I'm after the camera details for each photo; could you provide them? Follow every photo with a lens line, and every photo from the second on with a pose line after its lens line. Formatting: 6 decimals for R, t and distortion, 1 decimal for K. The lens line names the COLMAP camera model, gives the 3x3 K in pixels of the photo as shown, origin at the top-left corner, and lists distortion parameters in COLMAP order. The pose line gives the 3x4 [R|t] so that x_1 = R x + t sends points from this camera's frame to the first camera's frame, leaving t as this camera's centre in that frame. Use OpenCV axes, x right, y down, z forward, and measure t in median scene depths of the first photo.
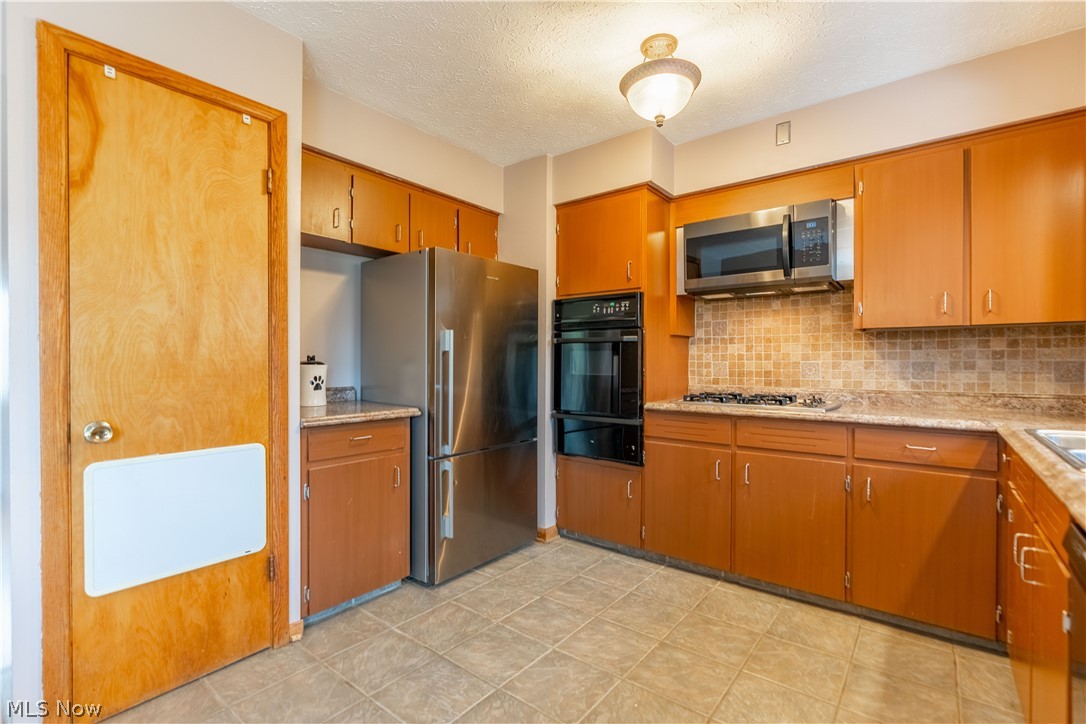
lens RADIAL K [[491.6, 0, 544.1], [0, 491.6, 366.6], [0, 0, 1]] dist [-0.010722, 0.002403]
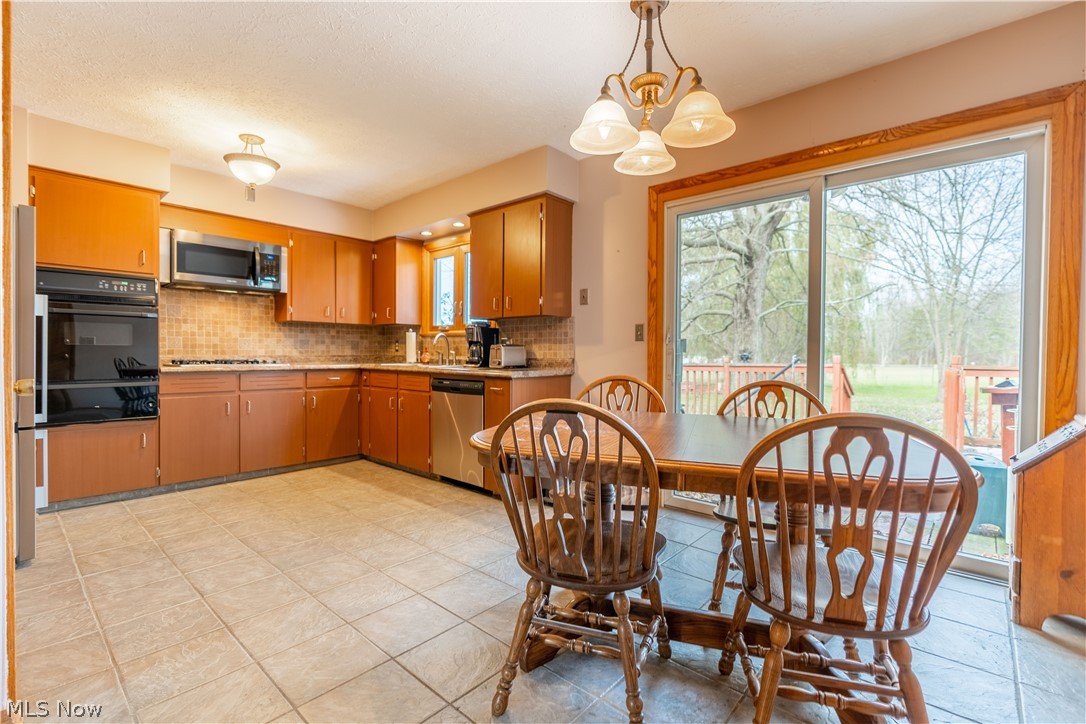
lens RADIAL K [[491.6, 0, 546.0], [0, 491.6, 359.1], [0, 0, 1]] dist [-0.010722, 0.002403]
pose [[0.052836, -0.013582, 0.998511, -1.218590], [0.002188, 0.999907, 0.013485, 0.046836], [-0.998601, 0.001472, 0.052861, -0.056004]]
